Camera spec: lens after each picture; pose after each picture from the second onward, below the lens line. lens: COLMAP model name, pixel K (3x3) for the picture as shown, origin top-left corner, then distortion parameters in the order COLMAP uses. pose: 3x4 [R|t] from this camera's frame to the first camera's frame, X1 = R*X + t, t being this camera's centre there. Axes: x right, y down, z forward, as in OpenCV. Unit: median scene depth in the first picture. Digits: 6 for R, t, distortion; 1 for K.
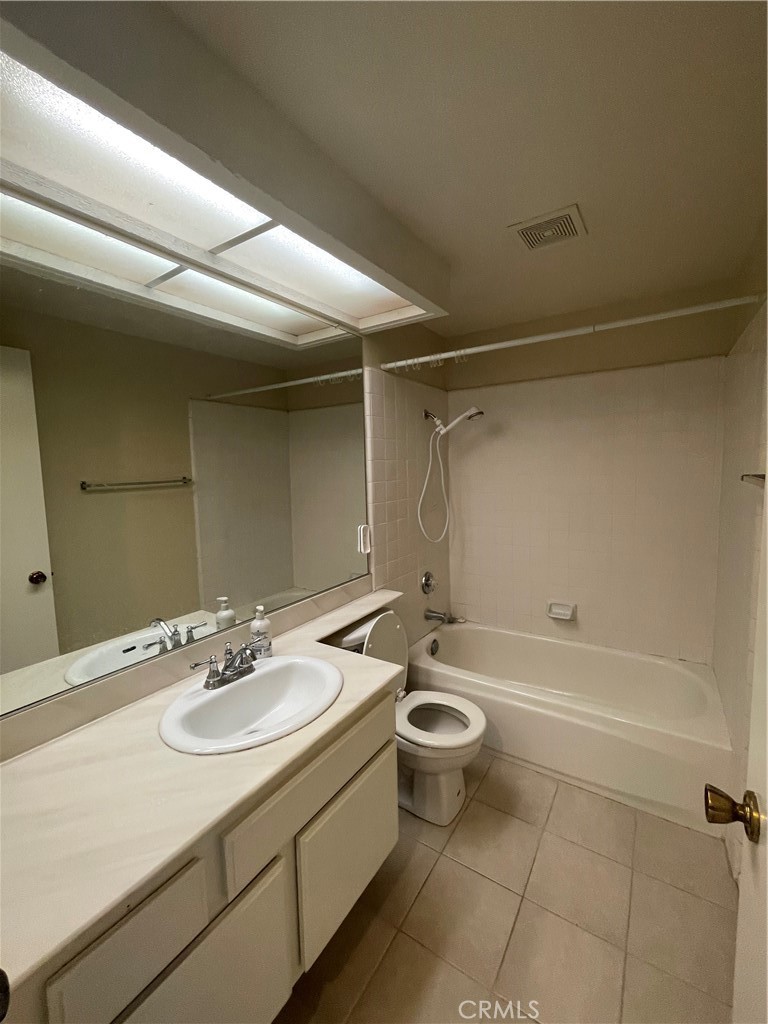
lens RADIAL K [[417.8, 0, 384.4], [0, 417.8, 506.8], [0, 0, 1]] dist [-0.000284, 0.000011]
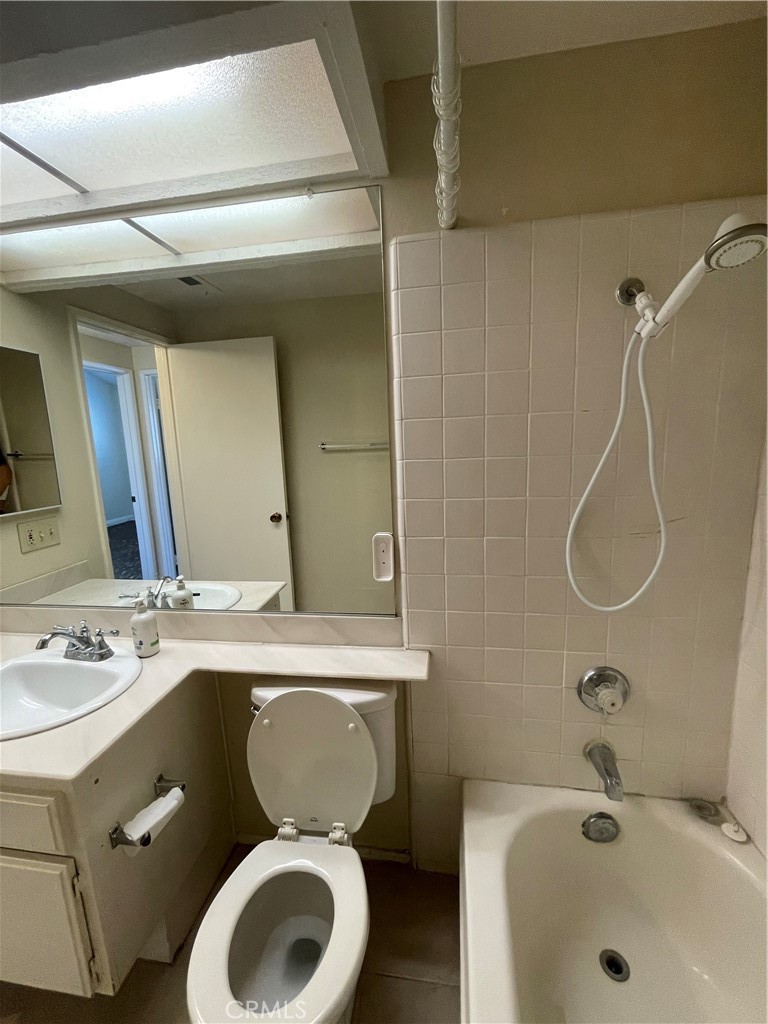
lens RADIAL K [[417.8, 0, 384.4], [0, 417.8, 506.8], [0, 0, 1]] dist [-0.000284, 0.000011]
pose [[0.421606, 0.163625, -0.891894, 0.542599], [-0.056965, 0.986421, 0.154038, -0.096406], [0.904988, -0.014136, 0.425202, 0.877860]]
